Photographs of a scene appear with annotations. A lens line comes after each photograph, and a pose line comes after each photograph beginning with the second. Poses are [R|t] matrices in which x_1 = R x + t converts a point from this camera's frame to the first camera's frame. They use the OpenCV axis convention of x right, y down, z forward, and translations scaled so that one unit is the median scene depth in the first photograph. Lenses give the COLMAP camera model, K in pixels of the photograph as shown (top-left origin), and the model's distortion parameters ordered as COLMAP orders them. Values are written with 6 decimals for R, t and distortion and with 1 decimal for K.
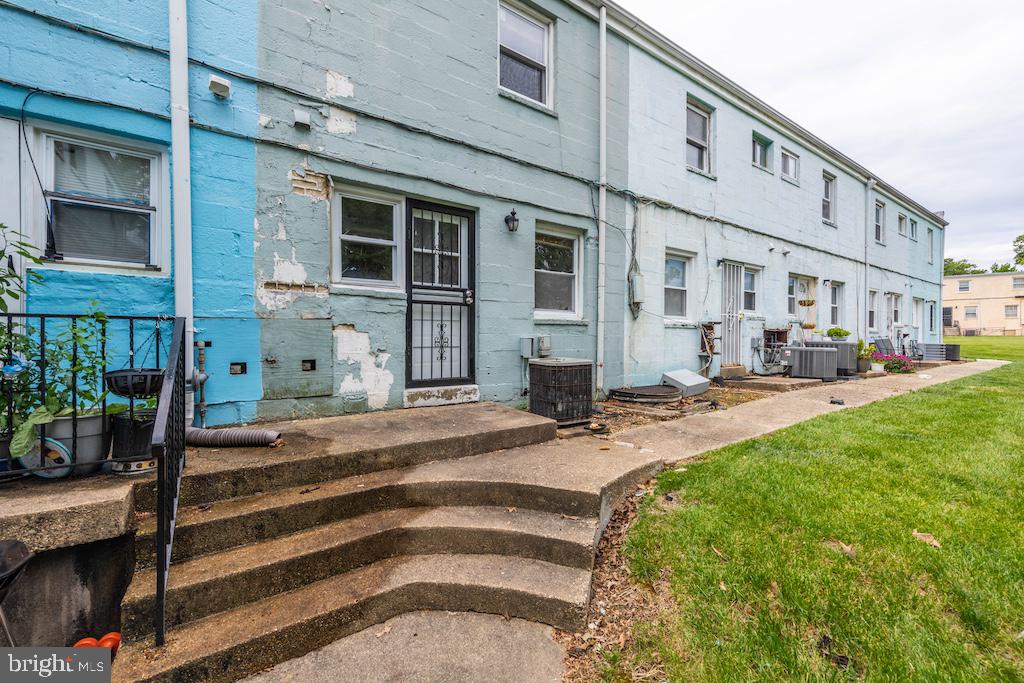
lens RADIAL K [[415.6, 0, 511.5], [0, 415.6, 346.1], [0, 0, 1]] dist [0.003545, -0.000266]
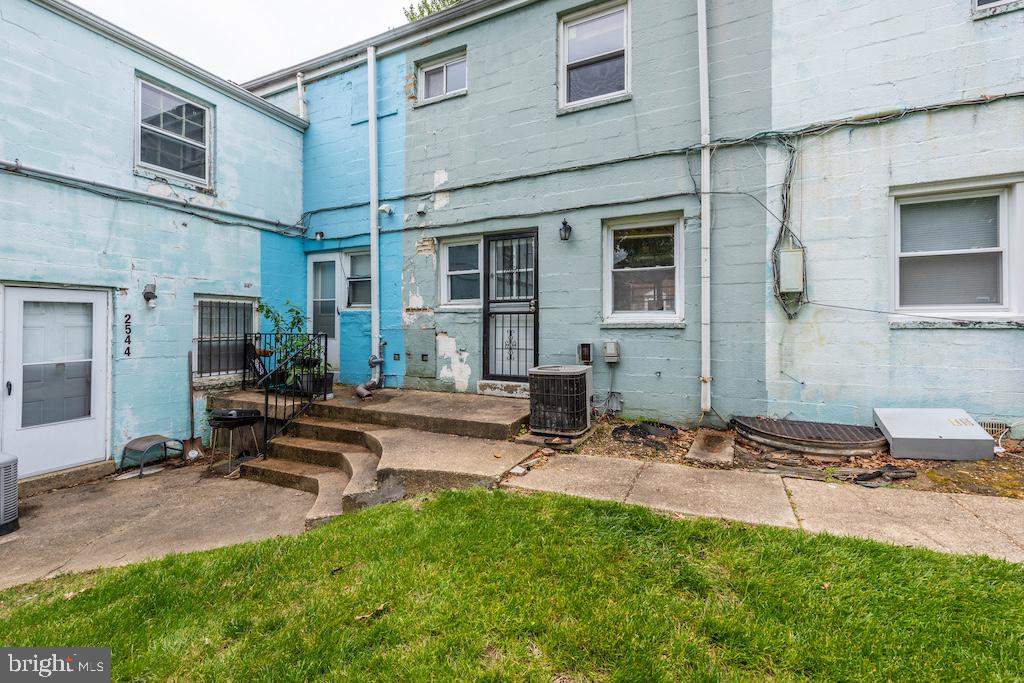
lens RADIAL K [[415.9, 0, 513.3], [0, 415.9, 323.7], [0, 0, 1]] dist [0.000336, -0.000159]
pose [[0.504714, -0.007198, -0.863256, 0.900897], [-0.012044, 0.999809, -0.015379, -0.054386], [0.863202, 0.018159, 0.504531, 0.399185]]
